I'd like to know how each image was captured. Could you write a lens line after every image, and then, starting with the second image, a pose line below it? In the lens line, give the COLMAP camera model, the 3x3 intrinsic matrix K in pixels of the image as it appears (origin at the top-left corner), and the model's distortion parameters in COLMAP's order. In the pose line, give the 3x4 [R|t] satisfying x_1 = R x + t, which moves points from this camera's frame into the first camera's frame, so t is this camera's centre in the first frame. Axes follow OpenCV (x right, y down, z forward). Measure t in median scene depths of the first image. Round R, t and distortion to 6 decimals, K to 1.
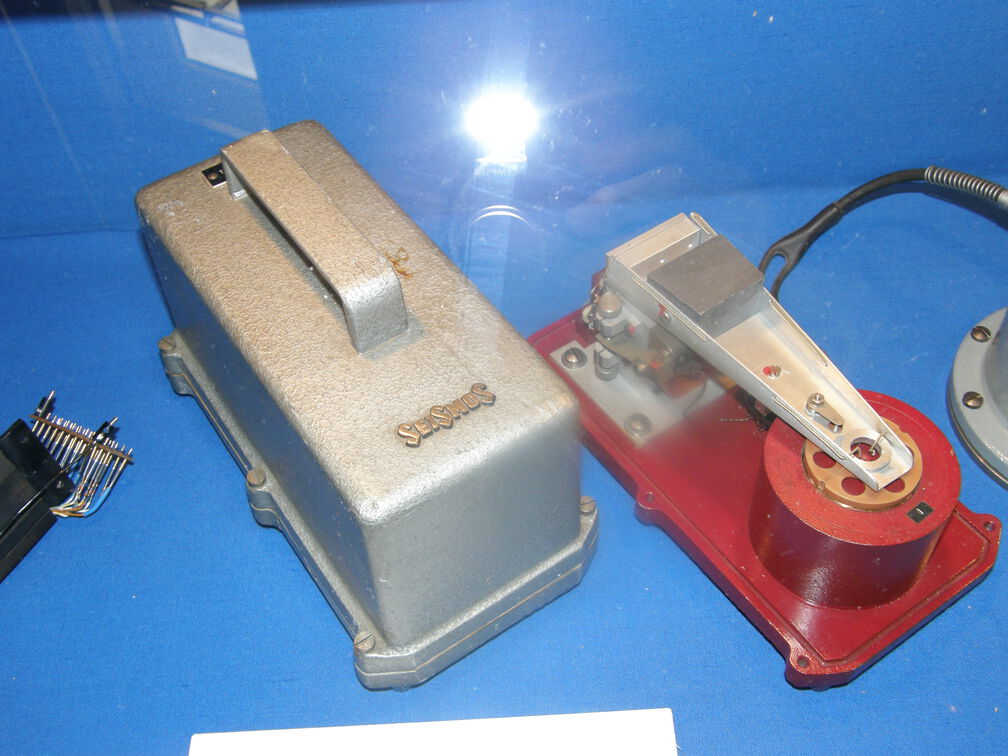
lens RADIAL K [[1123.1, 0, 504.0], [0, 1123.1, 378.0], [0, 0, 1]] dist [-0.049288, 0.219674]
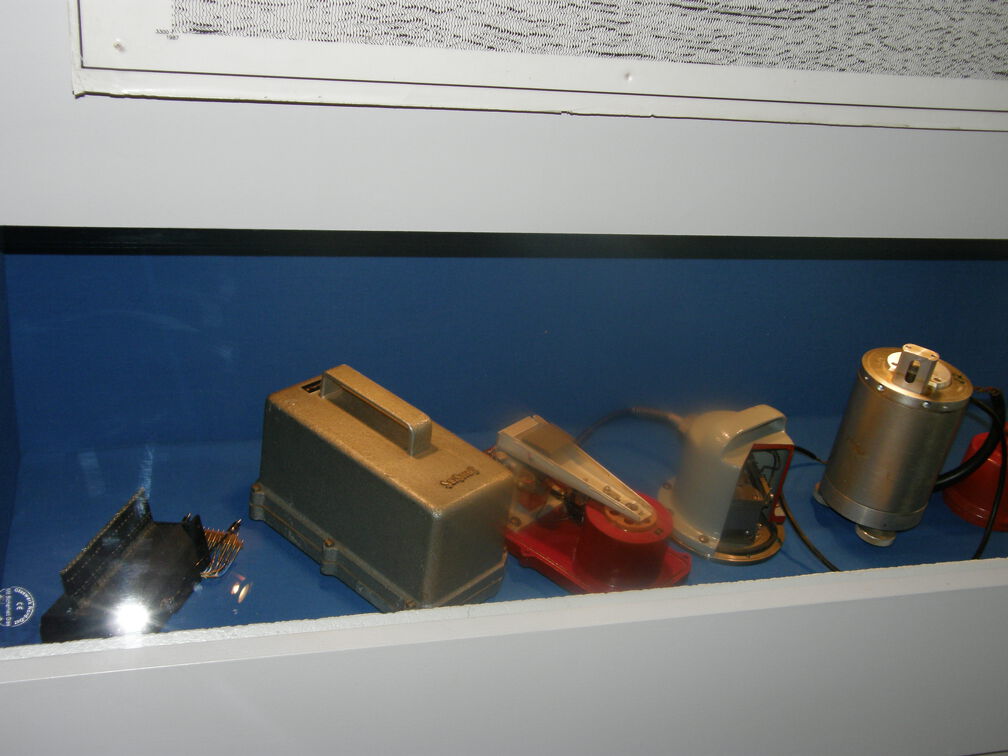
lens RADIAL K [[1123.1, 0, 504.0], [0, 1123.1, 378.0], [0, 0, 1]] dist [-0.049288, 0.219674]
pose [[0.954127, 0.027596, 0.298126, -0.530166], [0.075220, 0.941711, -0.327905, 0.485621], [-0.289798, 0.335288, 0.896437, -0.898884]]
